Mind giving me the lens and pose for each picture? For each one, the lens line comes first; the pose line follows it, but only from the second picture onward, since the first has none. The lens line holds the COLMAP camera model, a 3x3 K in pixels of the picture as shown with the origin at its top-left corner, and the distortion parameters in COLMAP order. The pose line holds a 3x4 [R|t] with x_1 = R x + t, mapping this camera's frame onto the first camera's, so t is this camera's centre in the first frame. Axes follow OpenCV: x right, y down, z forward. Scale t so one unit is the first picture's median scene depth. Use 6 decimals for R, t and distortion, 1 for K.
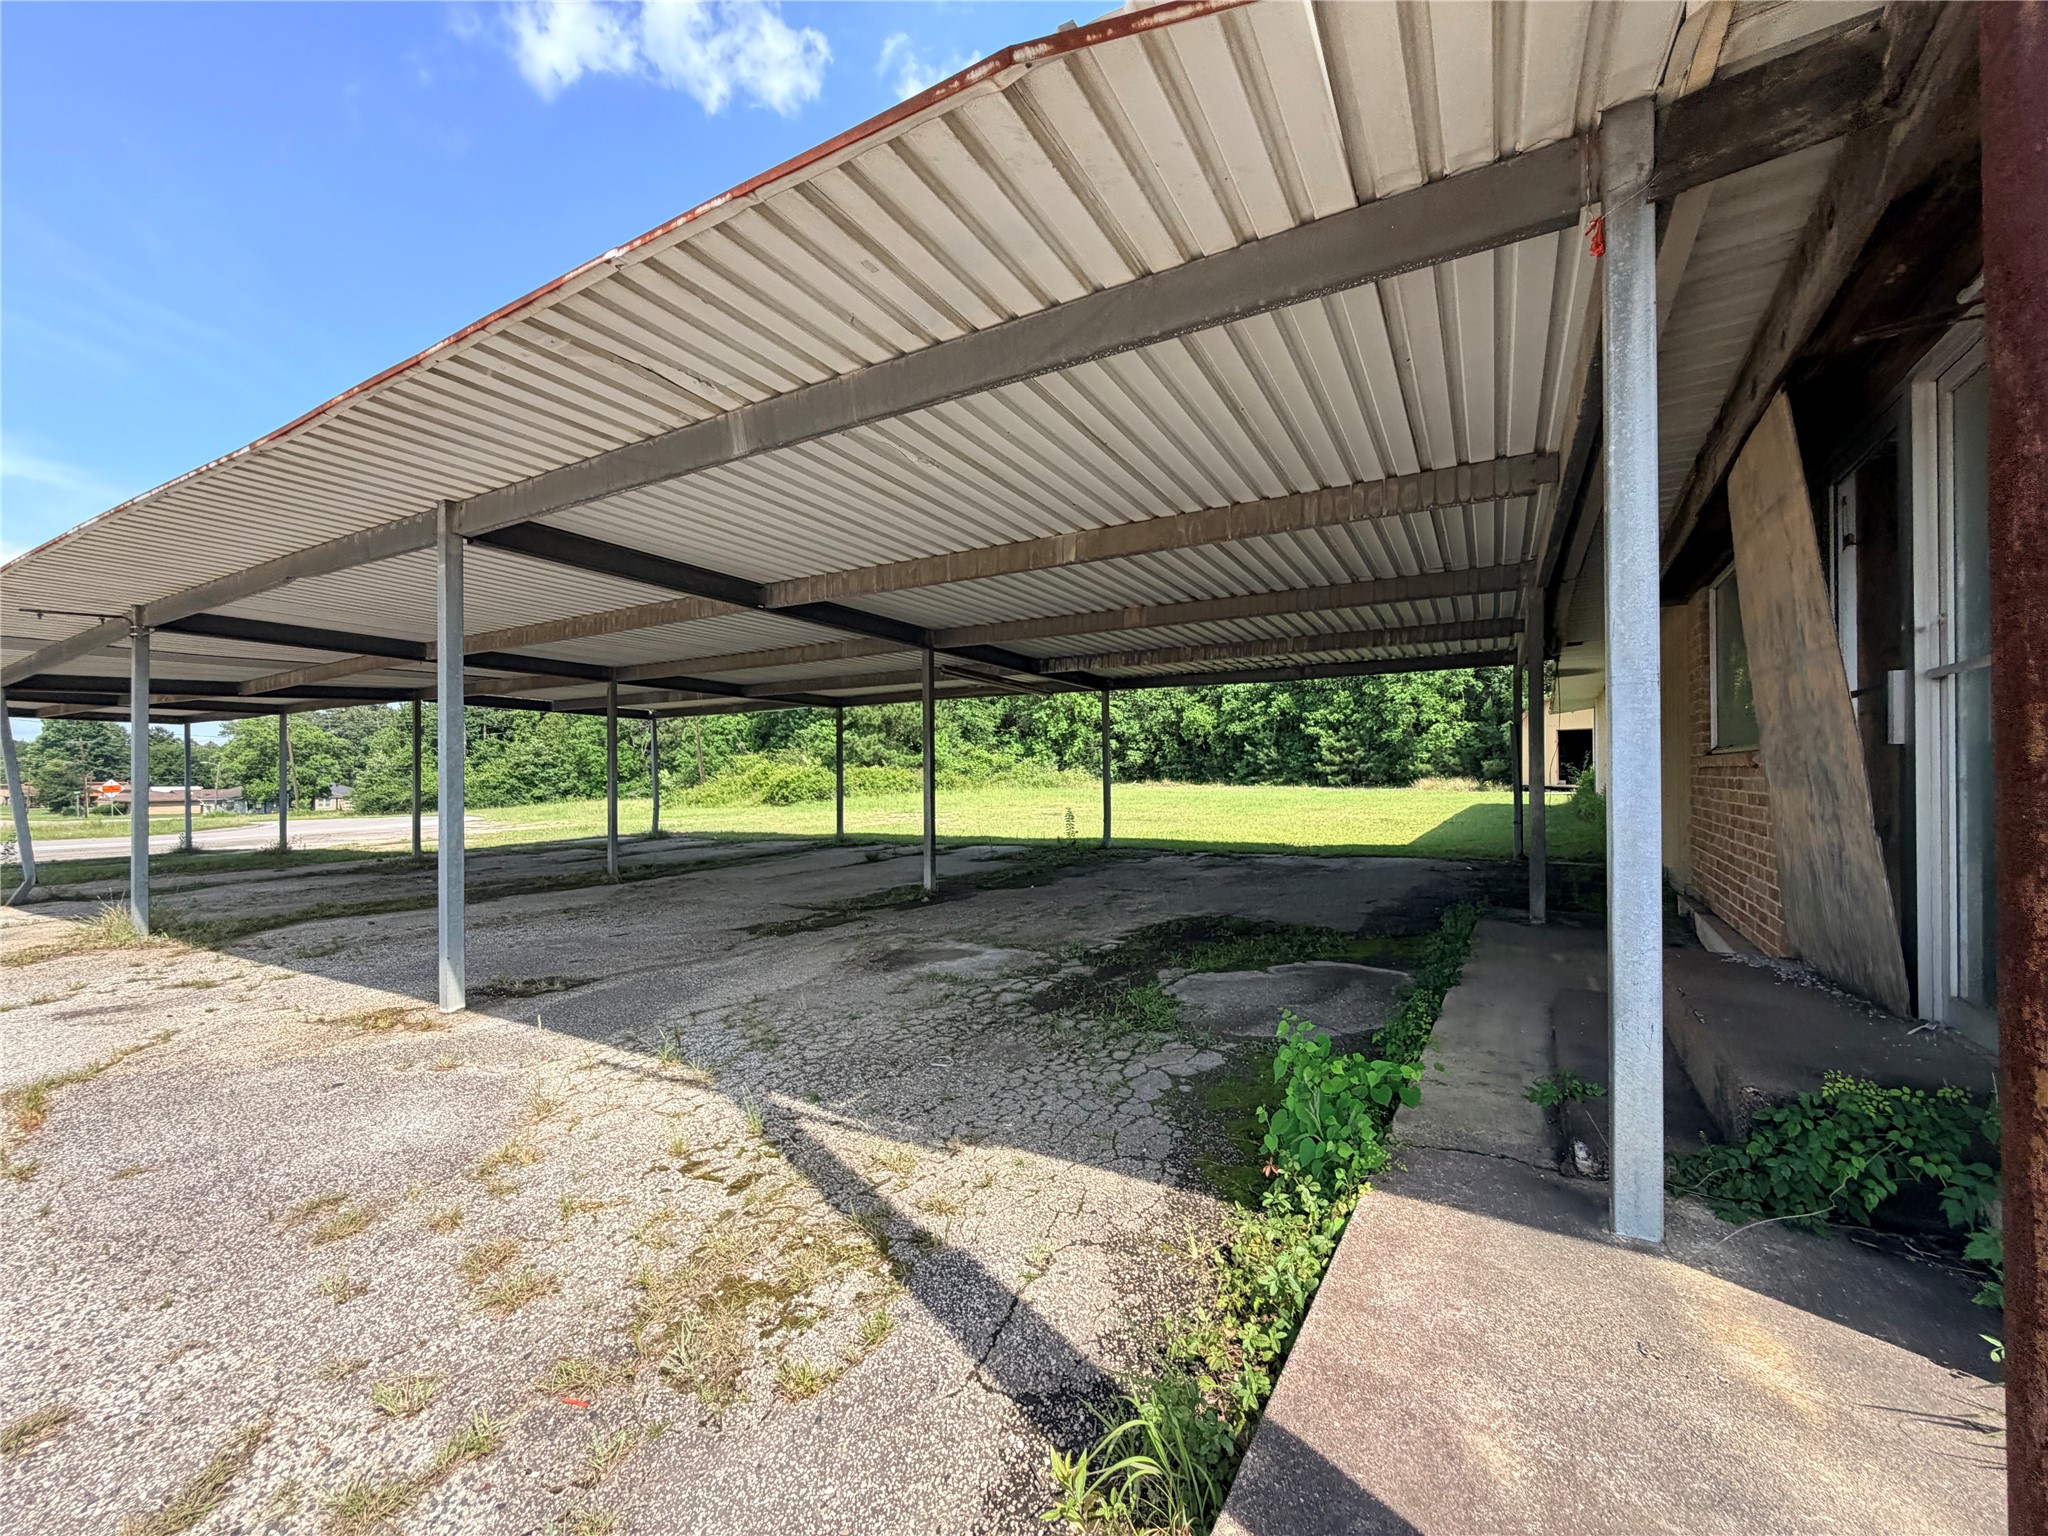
lens RADIAL K [[818.1, 0, 1017.6], [0, 818.1, 770.2], [0, 0, 1]] dist [0.001281, 0.000297]
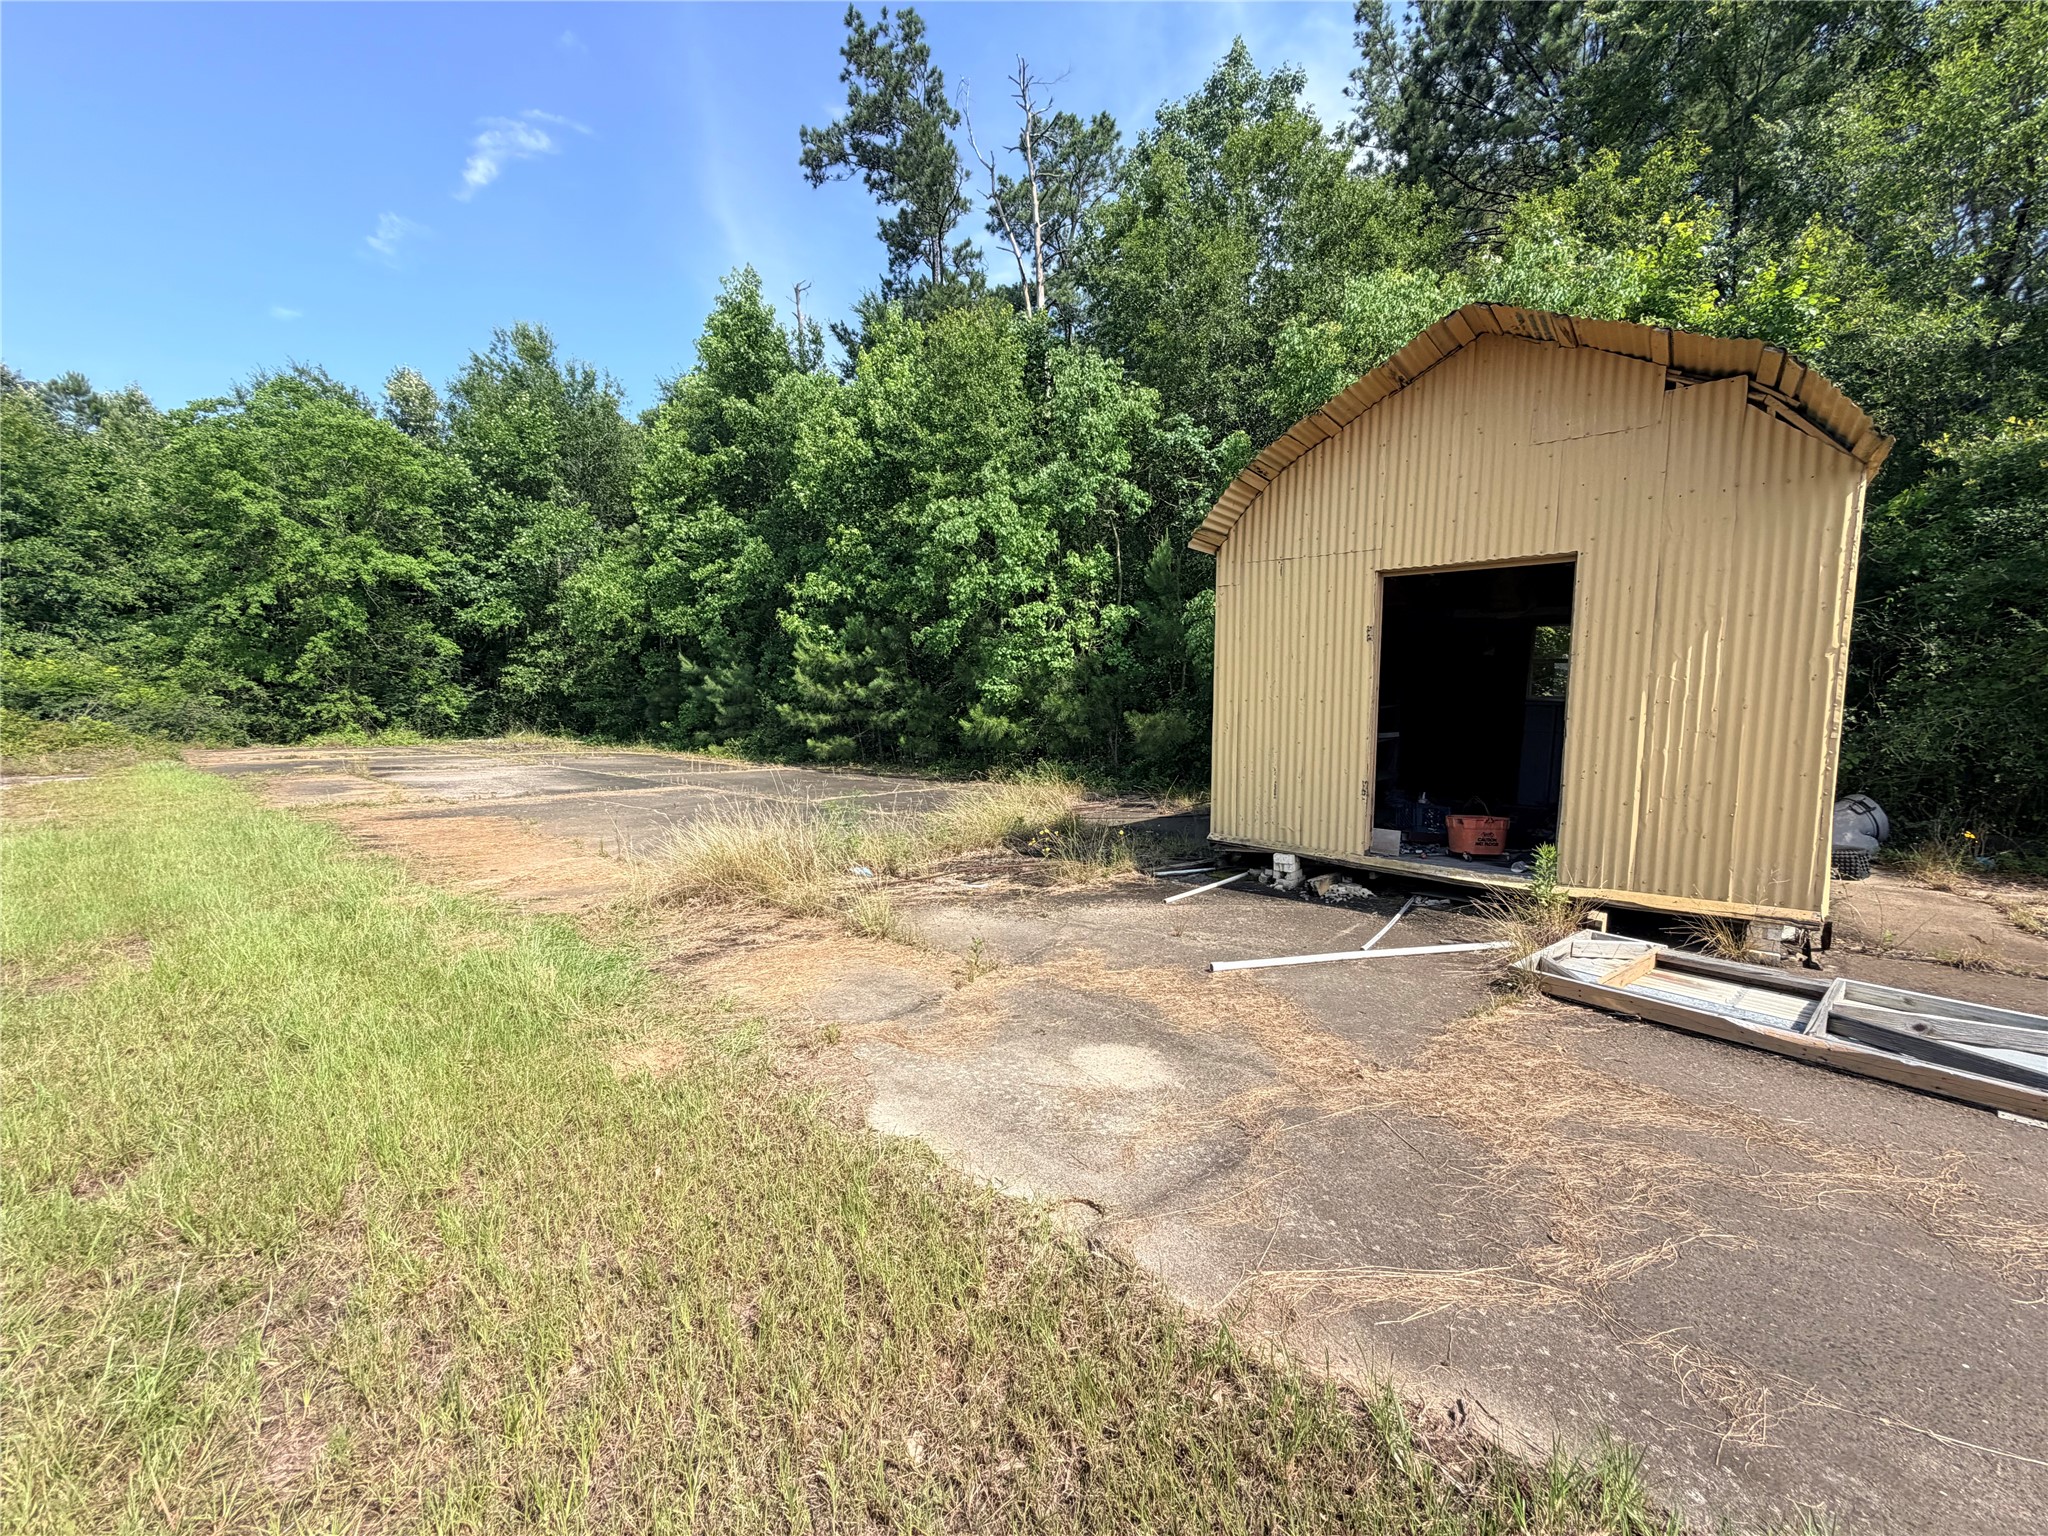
lens RADIAL K [[818.1, 0, 1003.6], [0, 818.1, 745.0], [0, 0, 1]] dist [0.001281, 0.000297]
pose [[0.973311, 0.012593, 0.229146, 0.374105], [-0.023890, 0.998628, 0.046592, -0.010362], [-0.228245, -0.050823, 0.972276, 0.583577]]
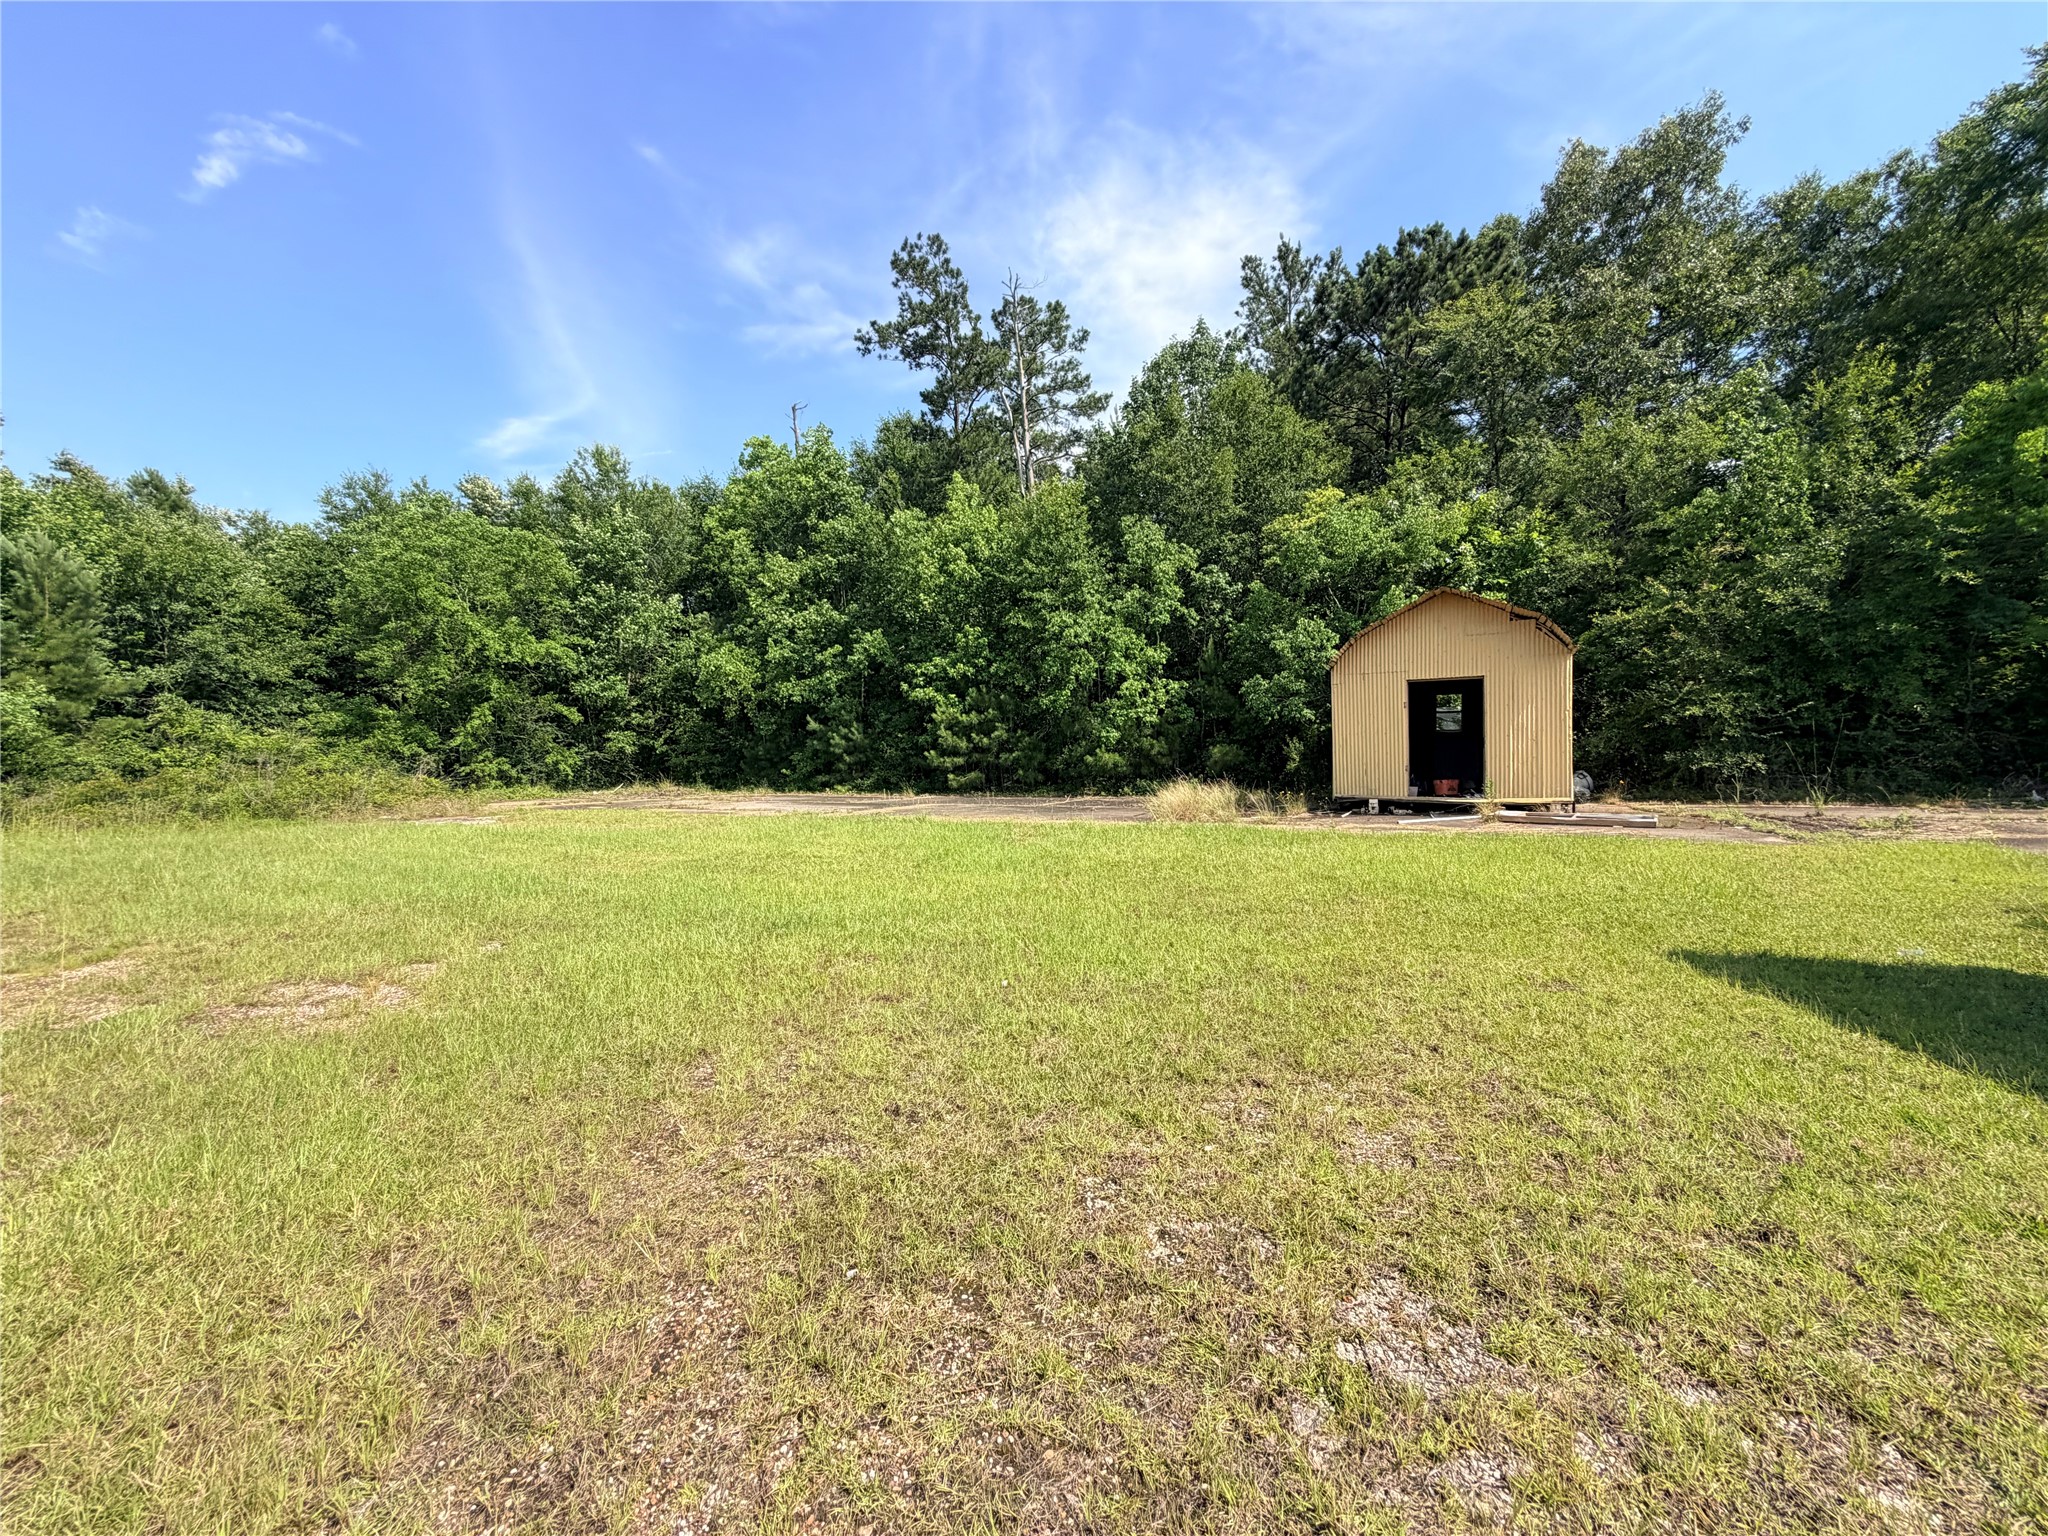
lens RADIAL K [[818.1, 0, 996.2], [0, 818.1, 778.8], [0, 0, 1]] dist [0.001281, 0.000297]
pose [[0.903290, -0.018192, 0.428645, 0.165425], [0.008266, 0.999653, 0.025009, -0.003788], [-0.428952, -0.019047, 0.903127, 0.470830]]
